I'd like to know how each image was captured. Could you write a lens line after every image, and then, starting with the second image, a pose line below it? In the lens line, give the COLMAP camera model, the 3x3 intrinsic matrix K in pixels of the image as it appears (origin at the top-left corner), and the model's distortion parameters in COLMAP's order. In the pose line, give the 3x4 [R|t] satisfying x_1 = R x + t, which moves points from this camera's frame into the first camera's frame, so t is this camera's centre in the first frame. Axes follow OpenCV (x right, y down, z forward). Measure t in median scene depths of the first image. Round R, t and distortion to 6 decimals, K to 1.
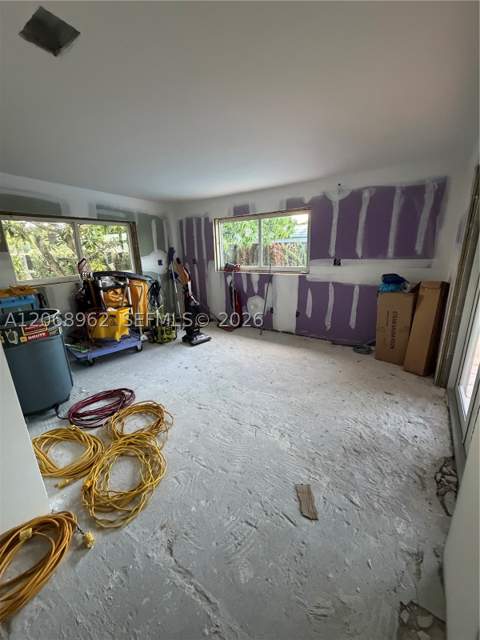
lens RADIAL K [[256.9, 0, 243.2], [0, 256.9, 319.4], [0, 0, 1]] dist [0.002019, 0.000543]
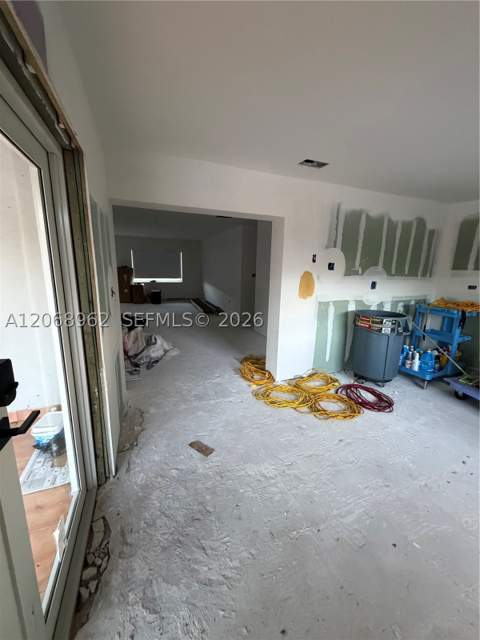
lens RADIAL K [[256.9, 0, 243.0], [0, 256.9, 319.6], [0, 0, 1]] dist [0.002019, 0.000543]
pose [[-0.555612, 0.188543, -0.809782, 0.405827], [-0.233286, 0.899475, 0.369491, -0.181044], [0.798043, 0.394204, -0.455775, 0.557523]]
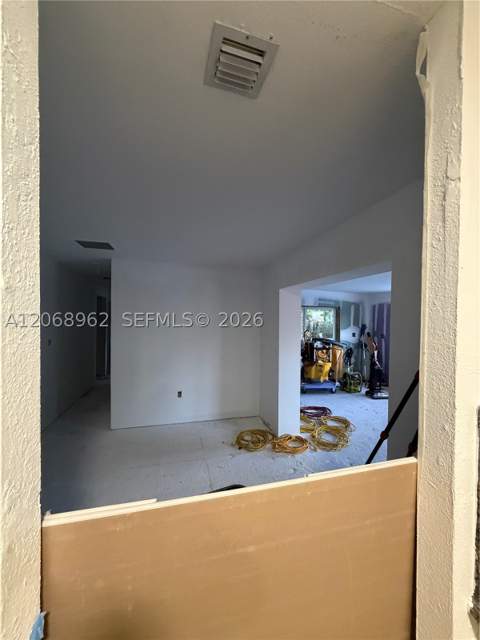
lens RADIAL K [[256.9, 0, 240.4], [0, 256.9, 317.9], [0, 0, 1]] dist [0.002019, 0.000543]
pose [[0.761840, 0.037786, -0.646662, 0.117297], [-0.206325, 0.960457, -0.186953, 0.087276], [0.614027, 0.275851, 0.739511, -0.493509]]
